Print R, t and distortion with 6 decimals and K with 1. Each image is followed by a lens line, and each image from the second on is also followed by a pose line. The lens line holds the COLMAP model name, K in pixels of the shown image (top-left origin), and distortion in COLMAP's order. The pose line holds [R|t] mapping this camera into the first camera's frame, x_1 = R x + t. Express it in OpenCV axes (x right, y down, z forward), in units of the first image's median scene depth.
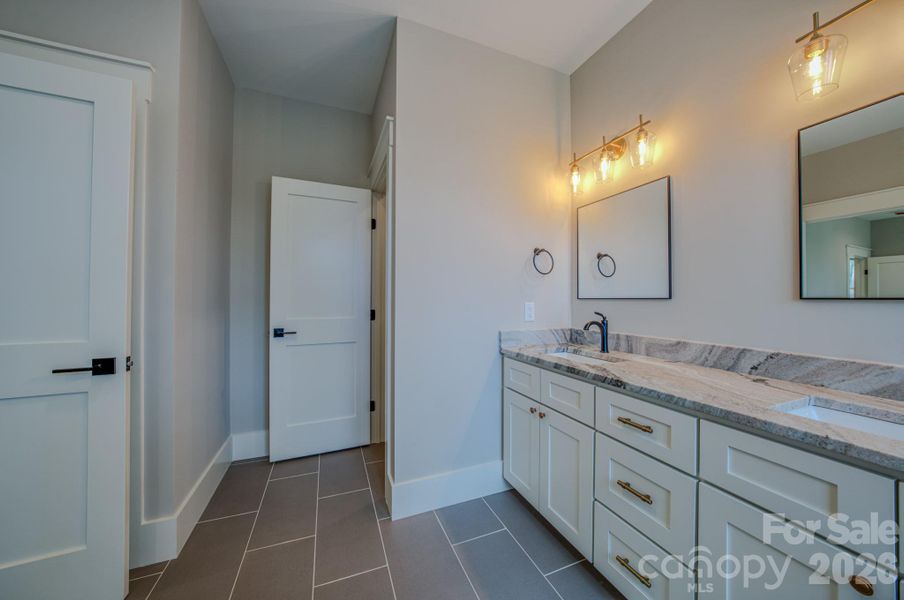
lens RADIAL K [[311.1, 0, 450.5], [0, 311.1, 300.1], [0, 0, 1]] dist [-0.013842, 0.001652]
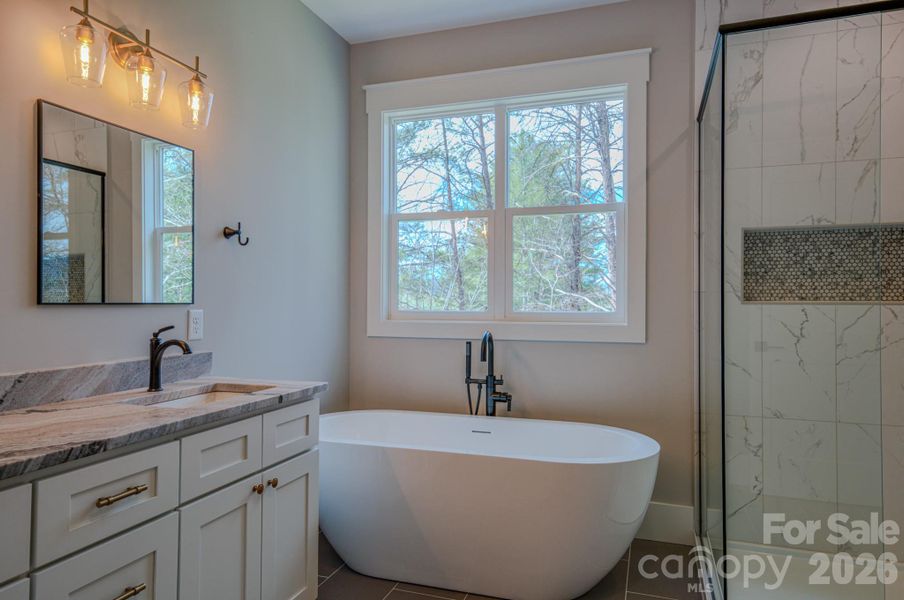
lens RADIAL K [[595.8, 0, 451.5], [0, 595.8, 297.7], [0, 0, 1]] dist [0.035426, 0.001646]
pose [[-0.758046, -0.000958, 0.652201, -0.815691], [-0.003213, 0.999992, -0.002266, -0.022406], [-0.652194, -0.003814, -0.758043, 1.581950]]
